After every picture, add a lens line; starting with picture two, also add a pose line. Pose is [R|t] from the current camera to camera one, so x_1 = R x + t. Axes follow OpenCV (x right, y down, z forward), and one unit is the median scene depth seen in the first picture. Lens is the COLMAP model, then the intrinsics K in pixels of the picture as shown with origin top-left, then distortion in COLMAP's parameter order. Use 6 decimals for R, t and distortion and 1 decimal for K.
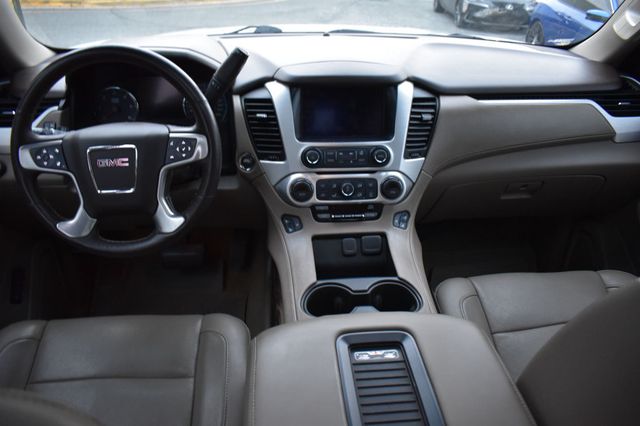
lens RADIAL K [[500.6, 0, 320.0], [0, 500.6, 213.0], [0, 0, 1]] dist [-0.093249, 0.013070]
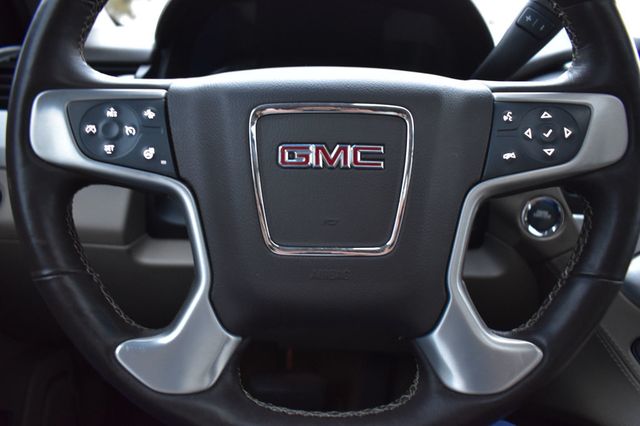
lens RADIAL K [[500.6, 0, 320.0], [0, 500.6, 213.0], [0, 0, 1]] dist [-0.093249, 0.013070]
pose [[0.997937, 0.053372, -0.035679, -0.342265], [-0.059555, 0.977151, -0.204033, -0.002519], [0.023975, 0.205737, 0.978314, 0.577682]]
